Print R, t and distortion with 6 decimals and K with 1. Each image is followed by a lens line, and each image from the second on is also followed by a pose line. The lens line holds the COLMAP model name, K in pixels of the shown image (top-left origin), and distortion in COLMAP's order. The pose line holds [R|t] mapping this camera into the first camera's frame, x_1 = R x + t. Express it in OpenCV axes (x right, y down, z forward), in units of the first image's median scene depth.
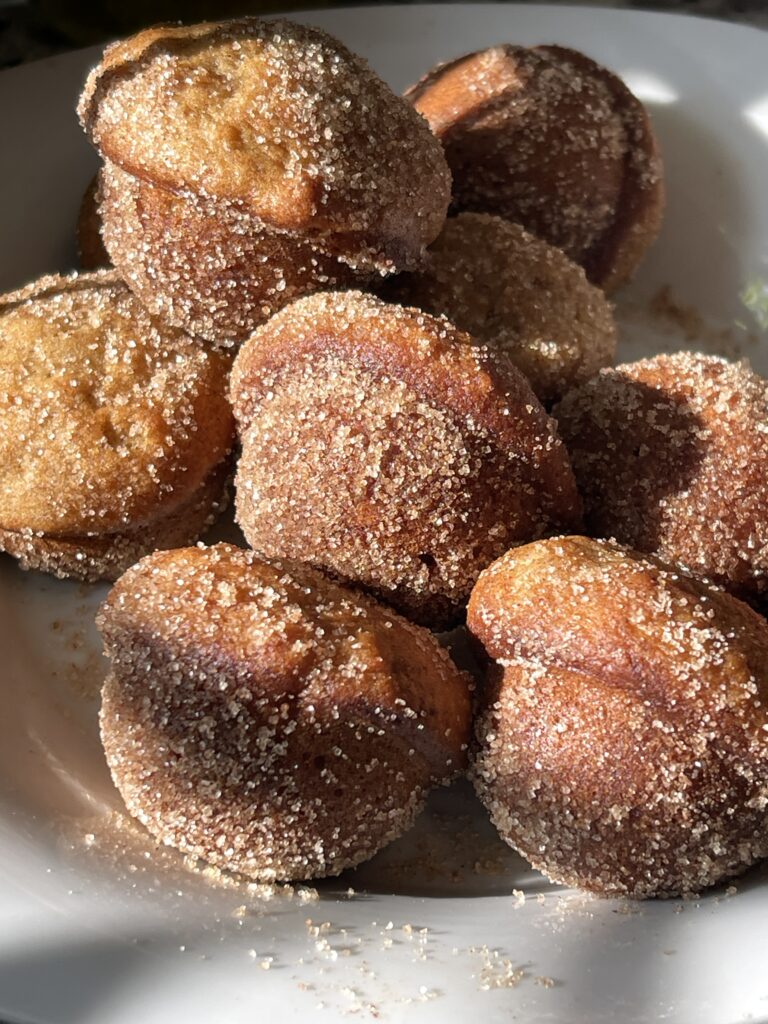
lens RADIAL K [[1861.1, 0, 385.9], [0, 1861.1, 514.1], [0, 0, 1]] dist [0.087044, 0.000000]
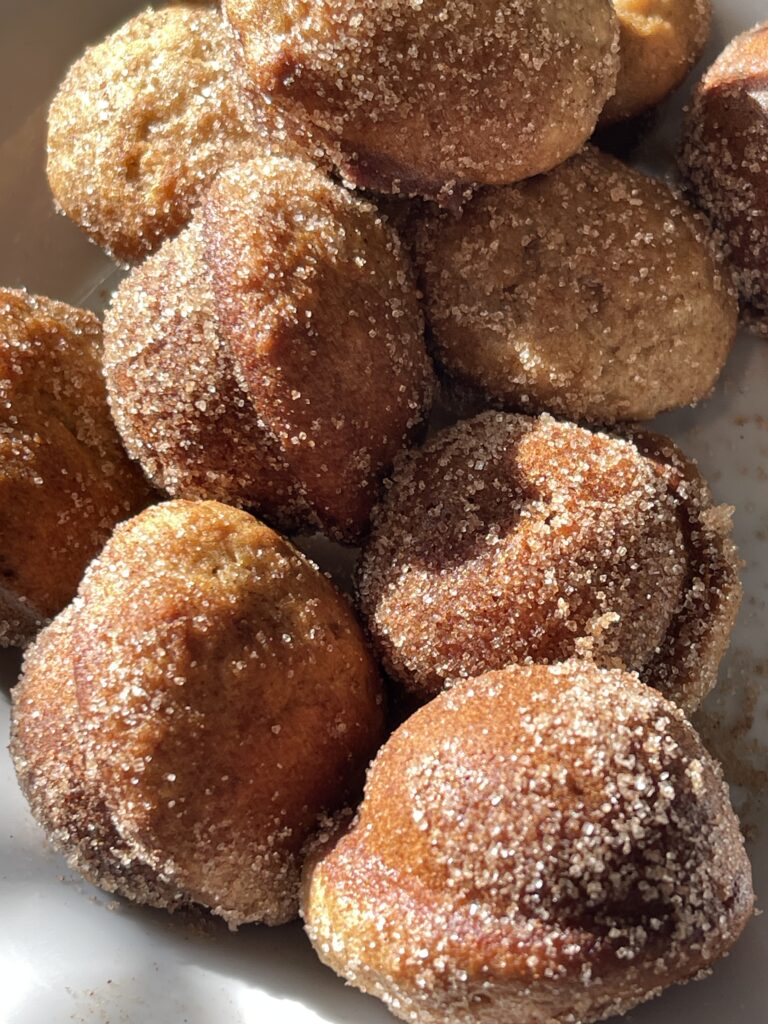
lens RADIAL K [[1861.1, 0, 384.2], [0, 1861.1, 509.2], [0, 0, 1]] dist [0.087044, 0.000000]
pose [[0.646338, 0.628548, -0.432637, 0.549366], [-0.497161, 0.777006, 0.386124, -0.397411], [0.578860, -0.034476, 0.814698, 0.270637]]
